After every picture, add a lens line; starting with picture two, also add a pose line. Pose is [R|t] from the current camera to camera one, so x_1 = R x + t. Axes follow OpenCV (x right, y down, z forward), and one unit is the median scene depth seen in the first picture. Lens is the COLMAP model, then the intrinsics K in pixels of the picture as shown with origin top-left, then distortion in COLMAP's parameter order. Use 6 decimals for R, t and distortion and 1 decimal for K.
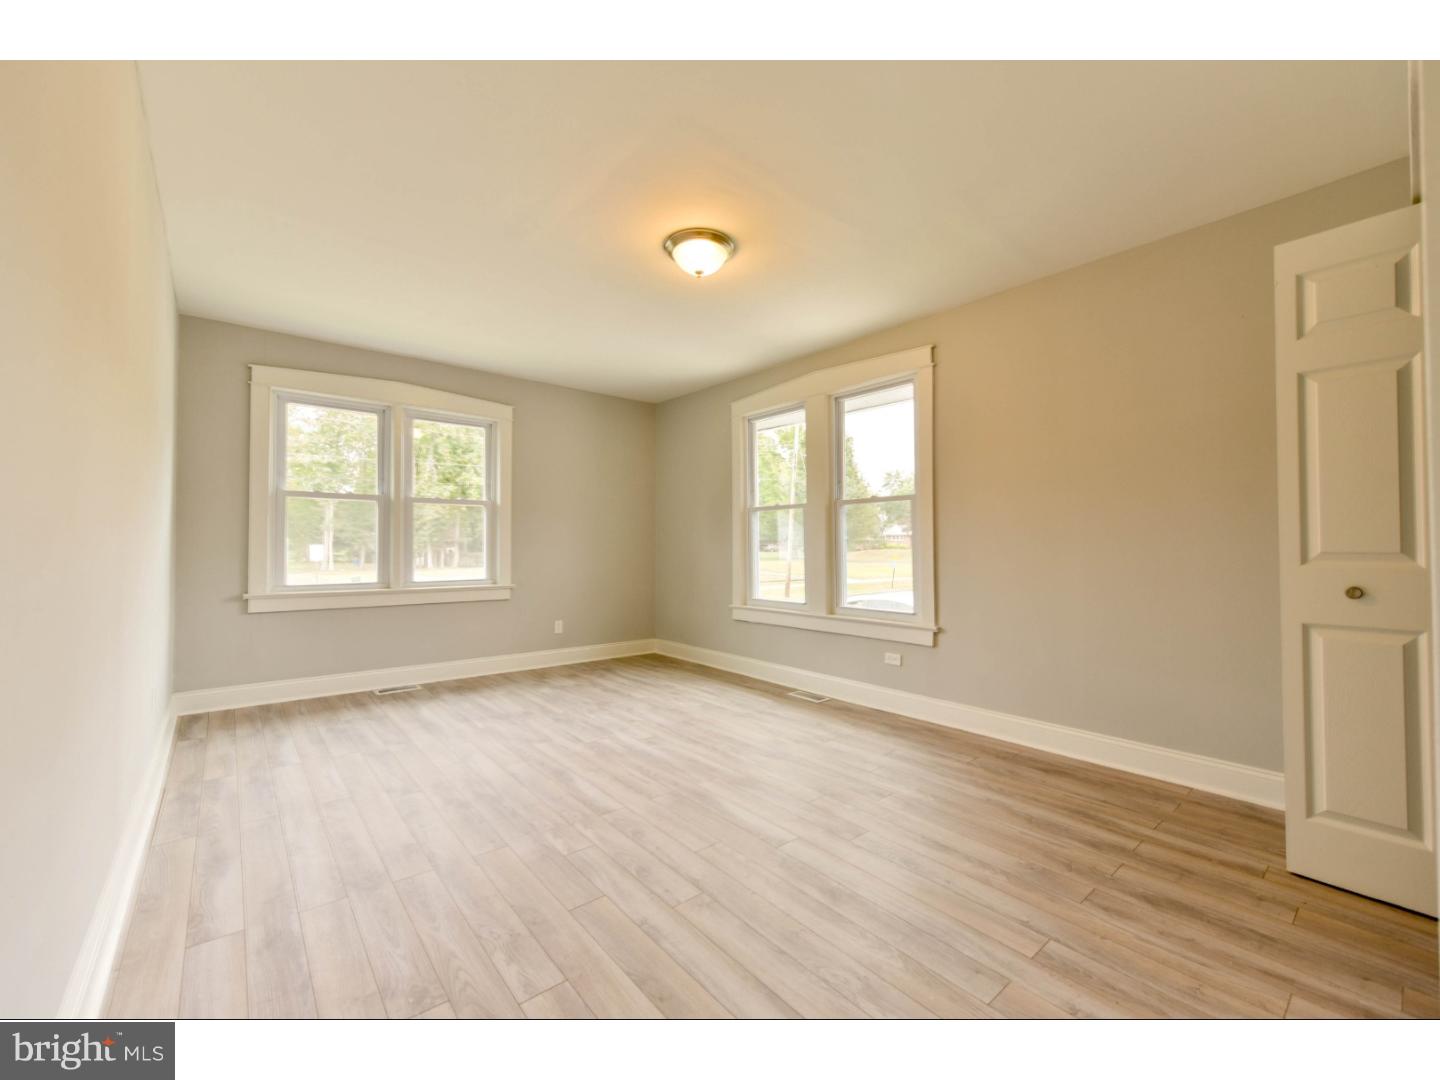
lens RADIAL K [[581.1, 0, 715.0], [0, 581.1, 533.3], [0, 0, 1]] dist [0.000261, -0.000386]
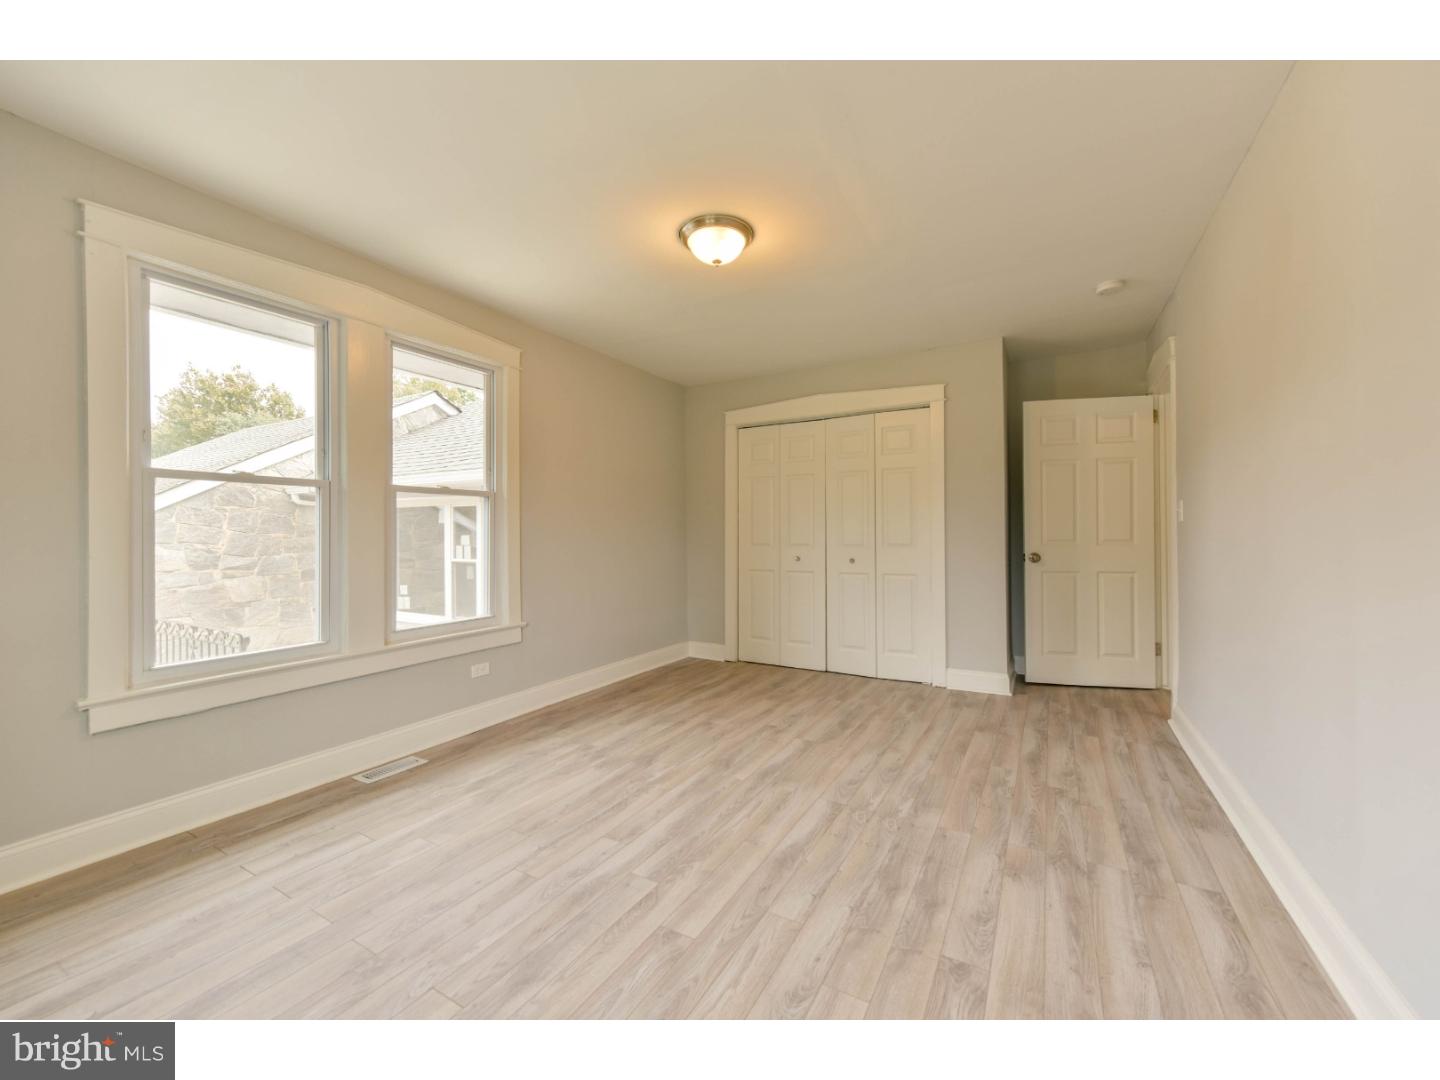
lens RADIAL K [[581.1, 0, 715.0], [0, 581.1, 533.3], [0, 0, 1]] dist [0.000261, -0.000386]
pose [[-0.349335, 0.000129, 0.936998, -0.907392], [-0.016043, 0.999853, -0.006118, 0.002534], [-0.936861, -0.017170, -0.349281, 1.314712]]
